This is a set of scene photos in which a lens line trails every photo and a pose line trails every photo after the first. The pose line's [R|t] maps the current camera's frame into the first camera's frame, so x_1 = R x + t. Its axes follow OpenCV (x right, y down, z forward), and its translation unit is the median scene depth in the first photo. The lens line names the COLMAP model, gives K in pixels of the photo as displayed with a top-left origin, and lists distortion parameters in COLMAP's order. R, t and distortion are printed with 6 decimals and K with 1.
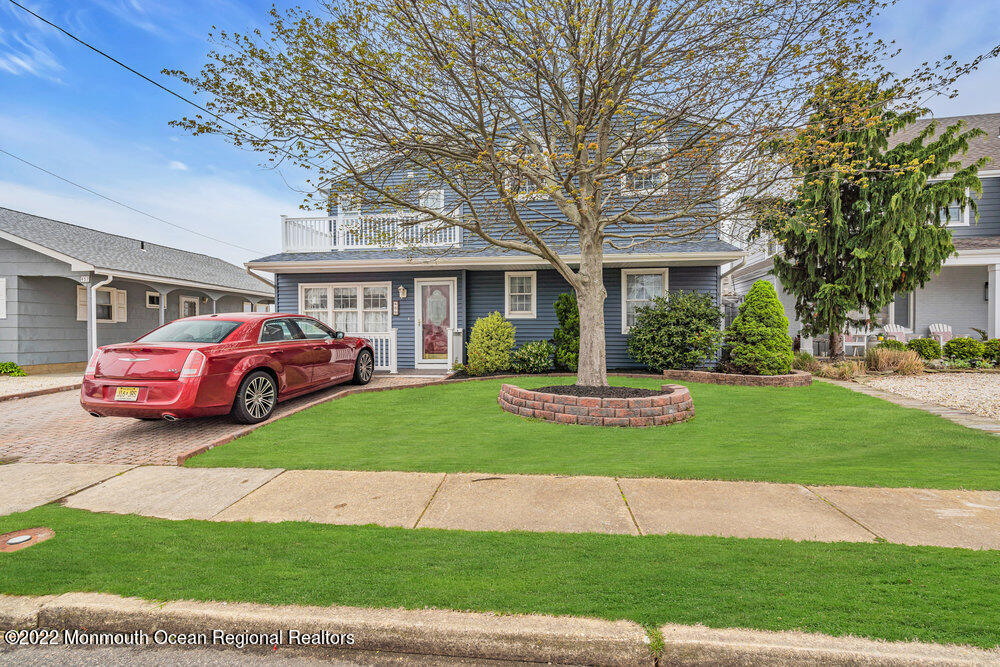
lens RADIAL K [[452.4, 0, 501.1], [0, 452.4, 333.6], [0, 0, 1]] dist [-0.003652, 0.000691]
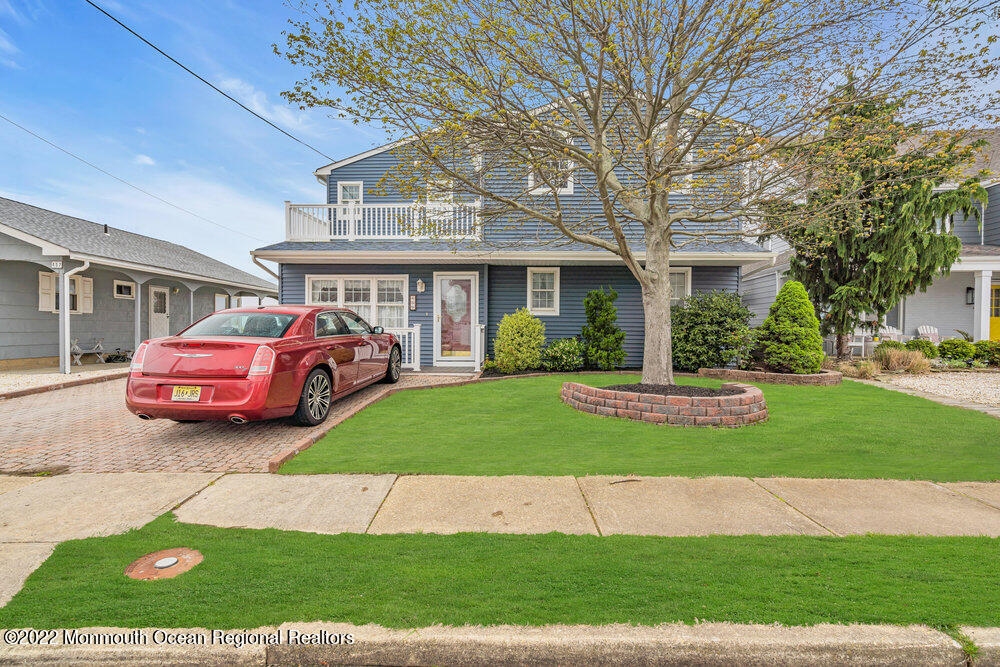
lens RADIAL K [[459.8, 0, 500.0], [0, 459.8, 333.5], [0, 0, 1]] dist [-0.001993, 0.000393]
pose [[0.996002, 0.010081, 0.088758, -0.164629], [-0.010629, 0.999927, 0.005704, 0.001432], [-0.088694, -0.006625, 0.996037, 0.021079]]
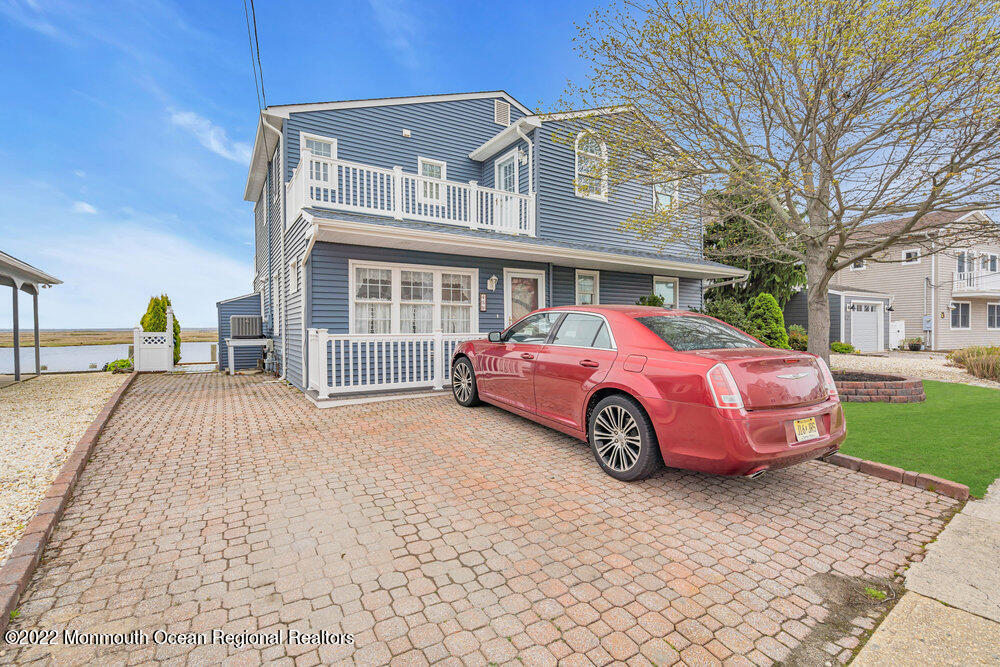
lens RADIAL K [[452.4, 0, 501.1], [0, 452.4, 333.6], [0, 0, 1]] dist [-0.003652, 0.000691]
pose [[0.763109, -0.007386, 0.646228, -0.887394], [0.006297, 0.999972, 0.003994, -0.004763], [-0.646240, 0.001022, 0.763134, 0.443321]]
